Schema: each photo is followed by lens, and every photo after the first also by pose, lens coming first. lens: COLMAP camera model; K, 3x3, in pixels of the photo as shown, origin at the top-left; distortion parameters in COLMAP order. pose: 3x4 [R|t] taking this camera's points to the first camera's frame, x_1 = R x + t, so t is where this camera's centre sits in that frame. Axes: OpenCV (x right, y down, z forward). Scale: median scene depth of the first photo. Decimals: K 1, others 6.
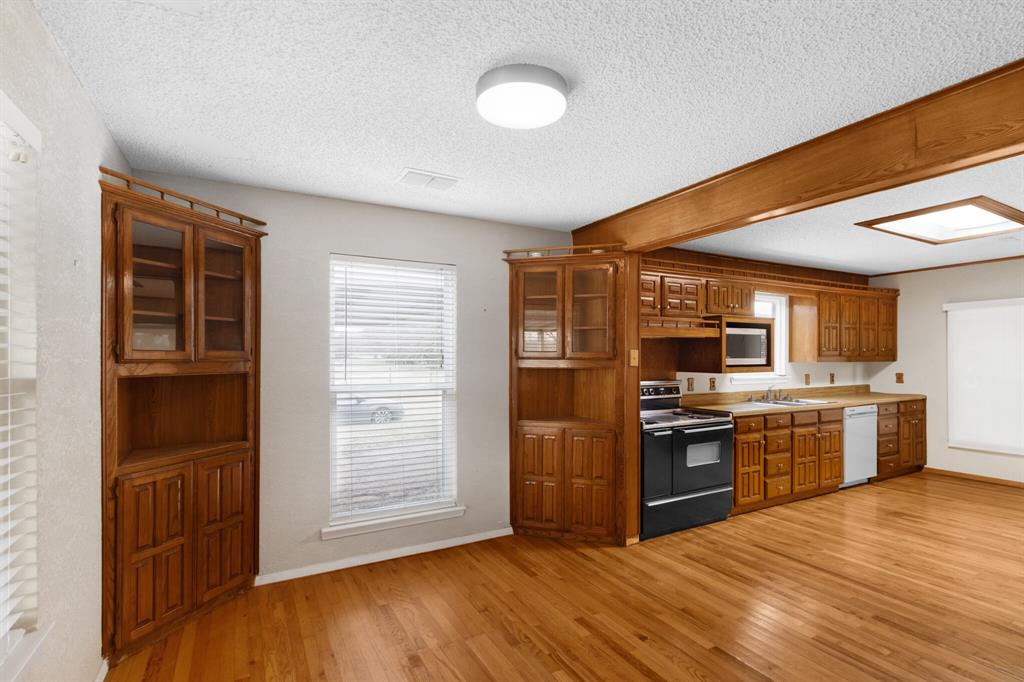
lens RADIAL K [[497.8, 0, 518.2], [0, 497.8, 358.3], [0, 0, 1]] dist [0.001808, -0.000641]
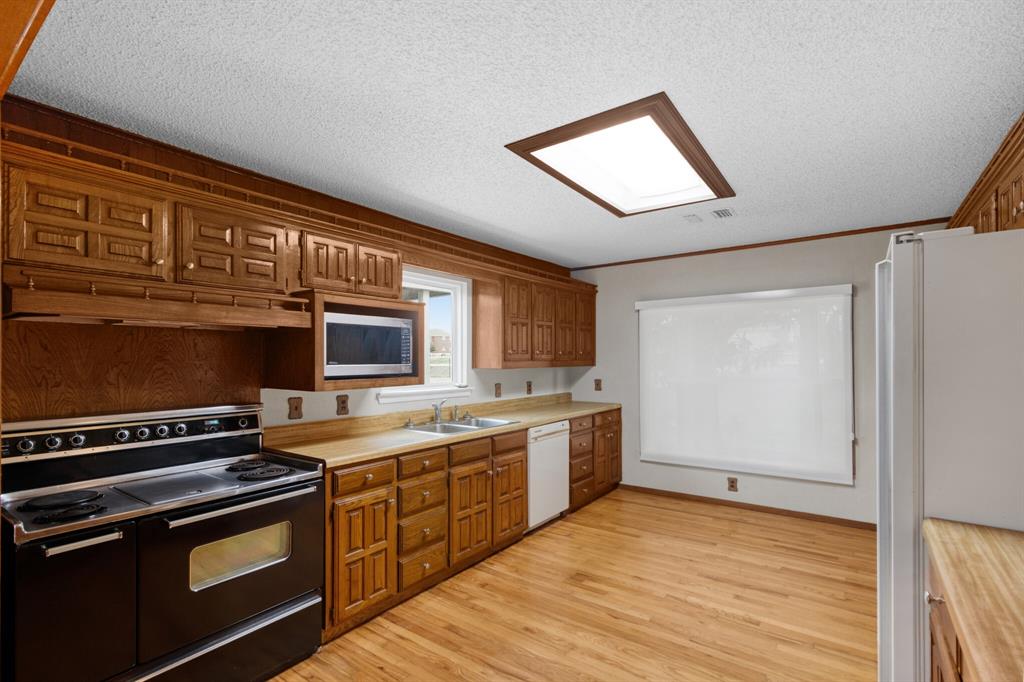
lens RADIAL K [[479.4, 0, 517.1], [0, 479.4, 360.0], [0, 0, 1]] dist [0.003480, 0.002627]
pose [[0.906157, -0.001377, 0.422938, 0.378658], [0.003436, 0.999986, -0.004105, -0.002580], [-0.422927, 0.005173, 0.906149, 0.395454]]
